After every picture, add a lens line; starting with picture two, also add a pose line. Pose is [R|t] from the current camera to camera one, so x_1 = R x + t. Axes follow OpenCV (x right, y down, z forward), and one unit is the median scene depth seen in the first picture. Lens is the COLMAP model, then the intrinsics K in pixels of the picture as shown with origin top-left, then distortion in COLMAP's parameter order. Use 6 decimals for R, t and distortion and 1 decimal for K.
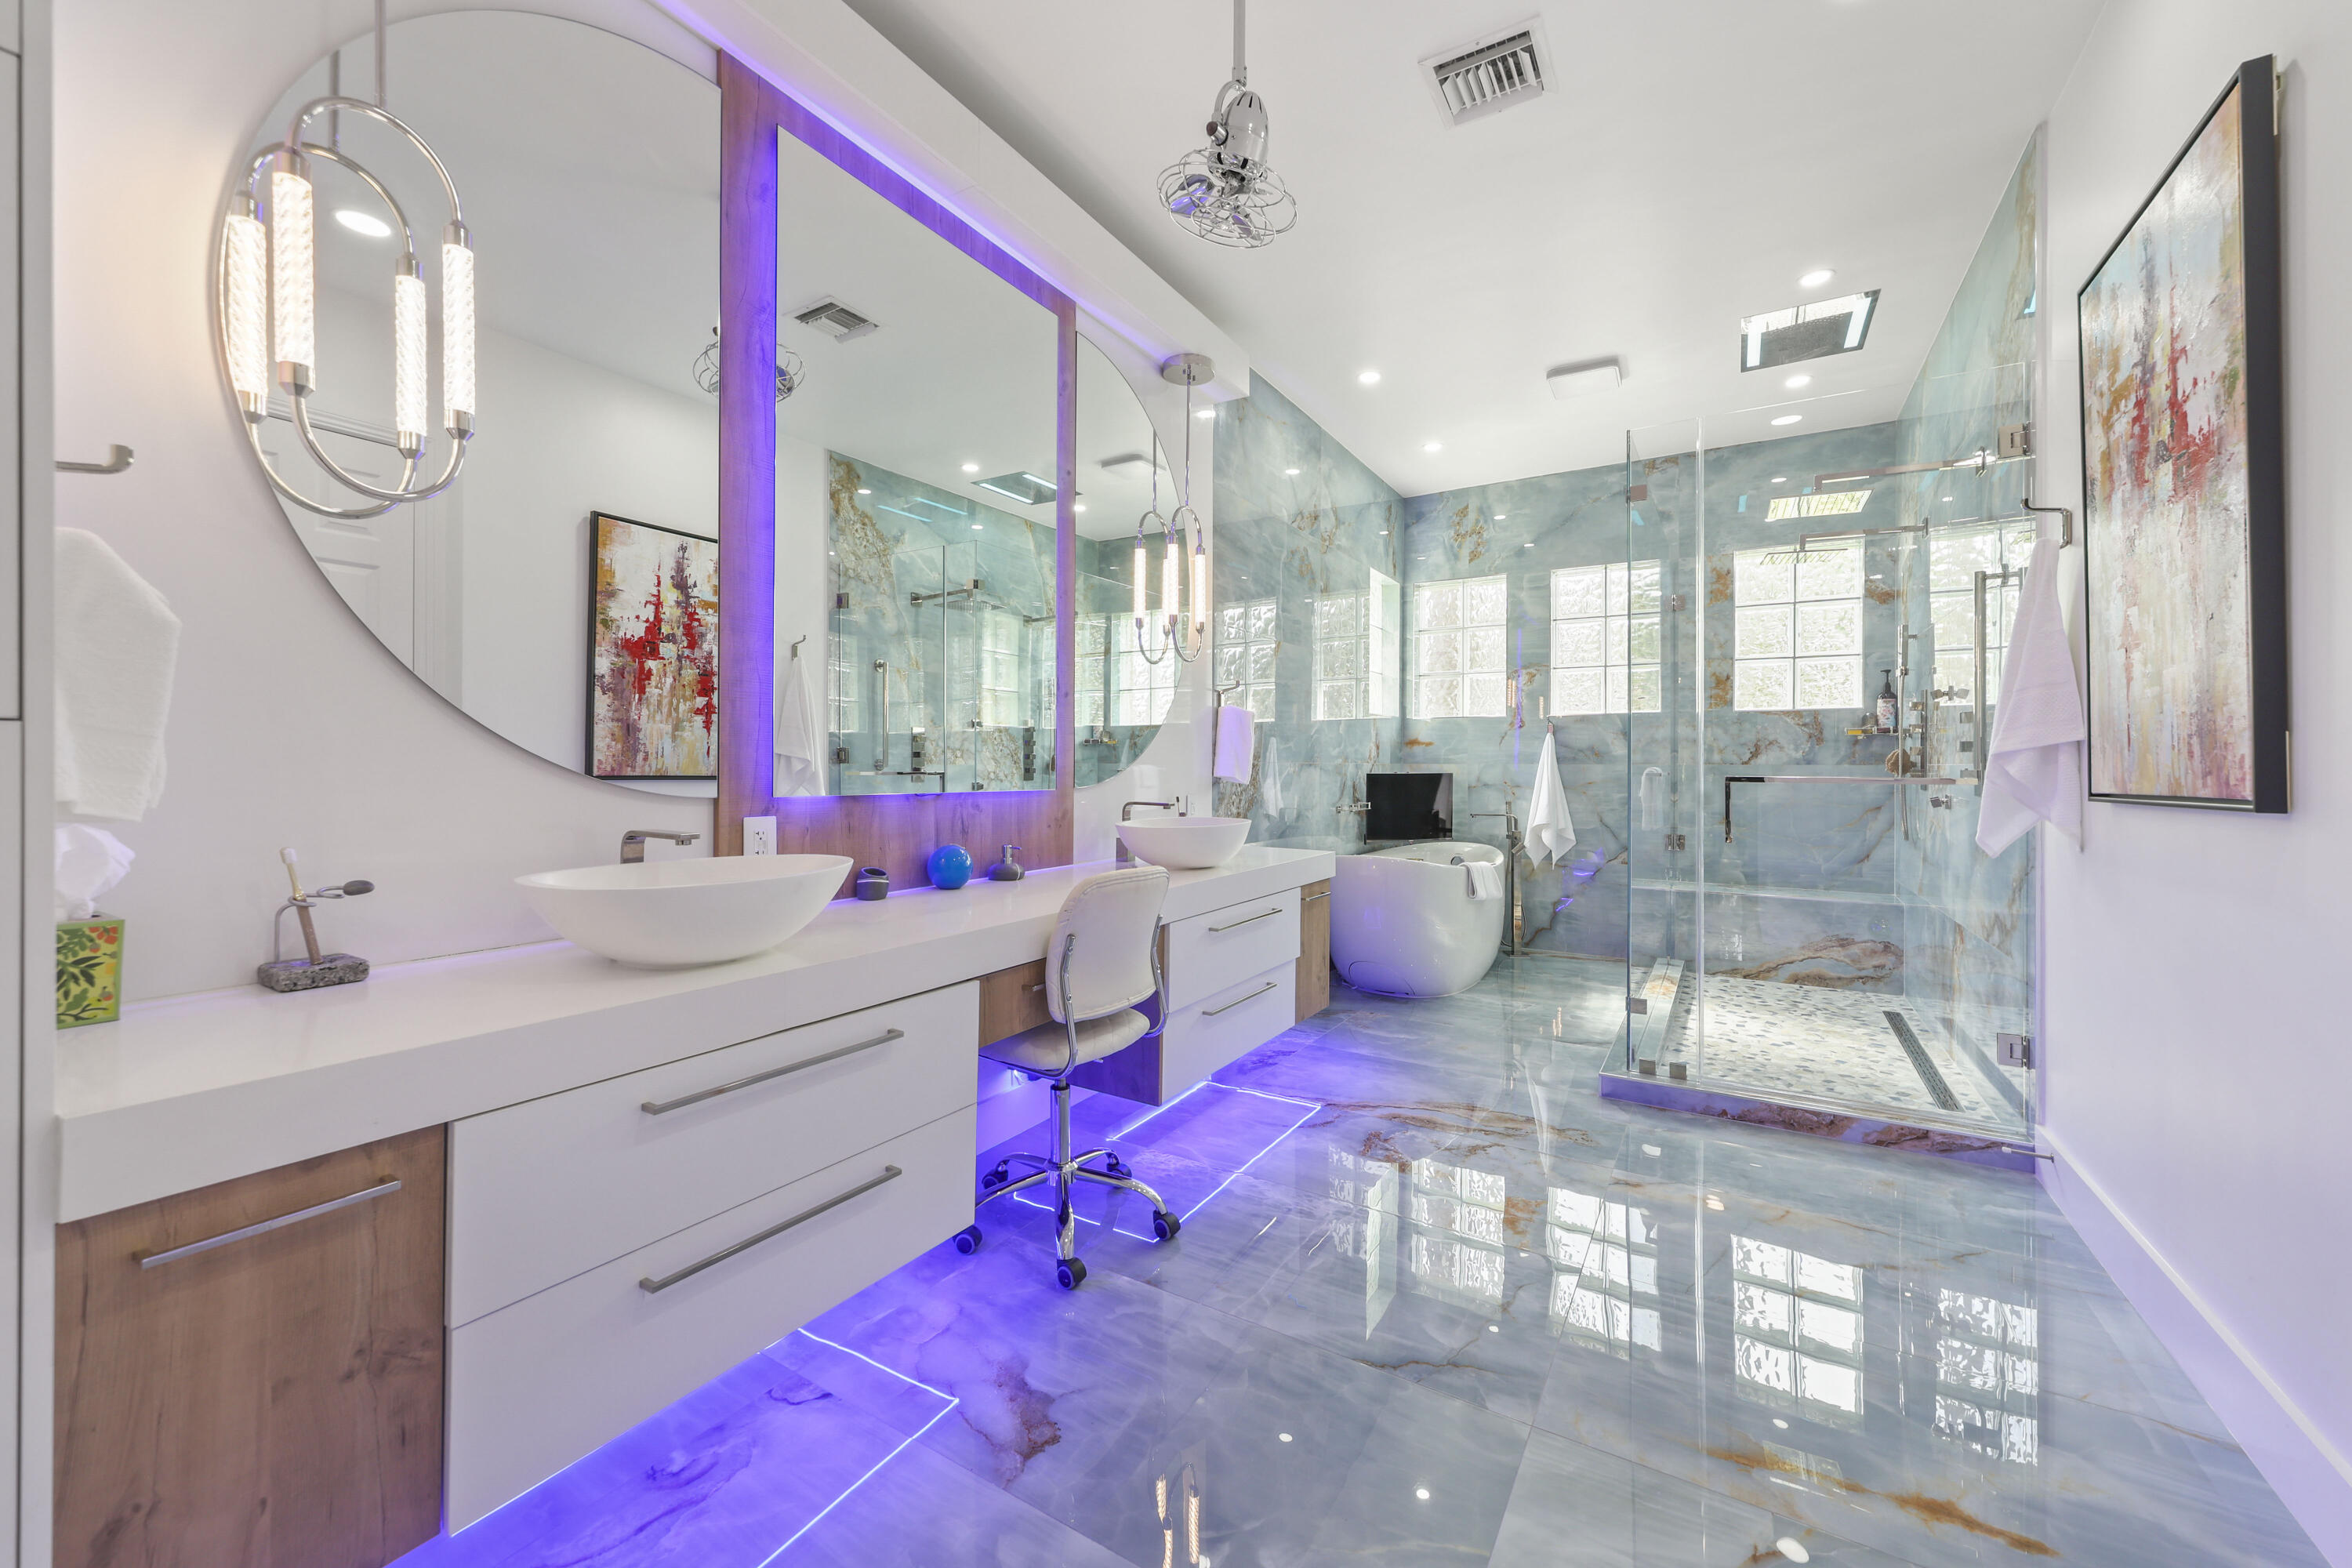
lens RADIAL K [[924.3, 0, 1169.2], [0, 924.3, 765.1], [0, 0, 1]] dist [-0.001147, -0.000257]
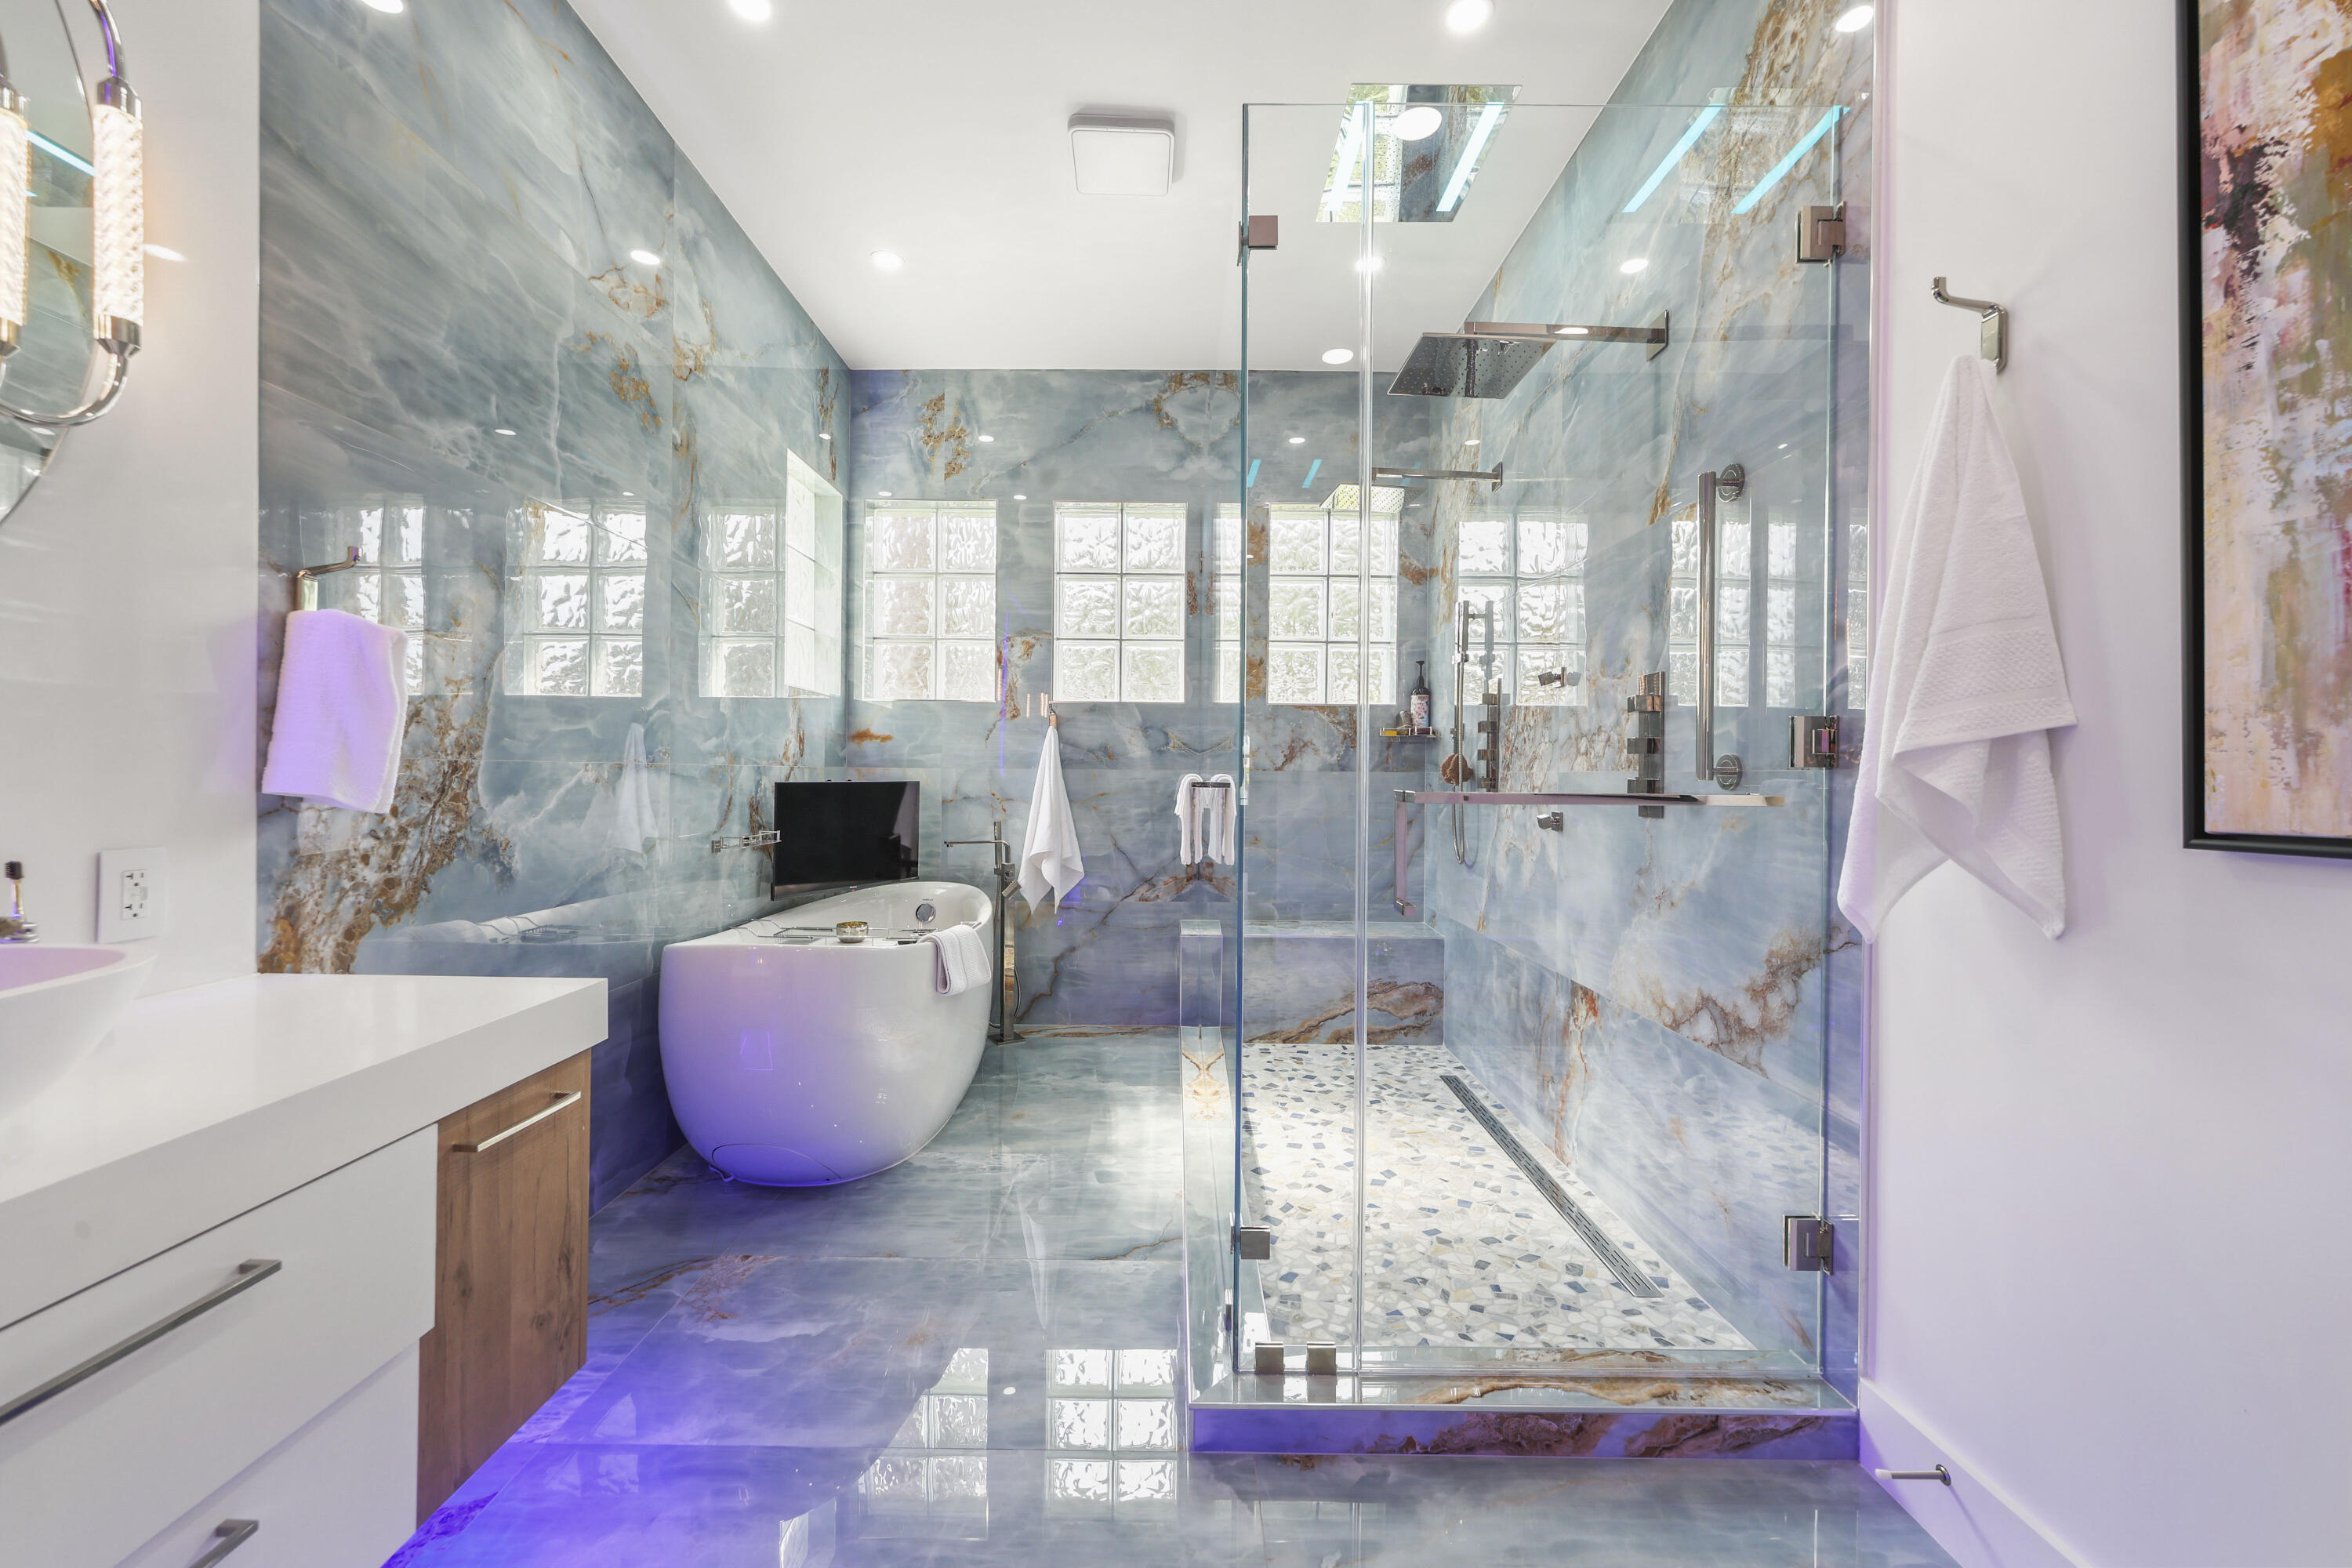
lens RADIAL K [[924.3, 0, 1171.4], [0, 924.3, 773.1], [0, 0, 1]] dist [-0.001147, -0.000257]
pose [[0.853905, 0.004023, 0.520413, 0.115787], [-0.005452, 0.999984, 0.001216, 0.000935], [-0.520400, -0.003876, 0.853914, 0.335915]]
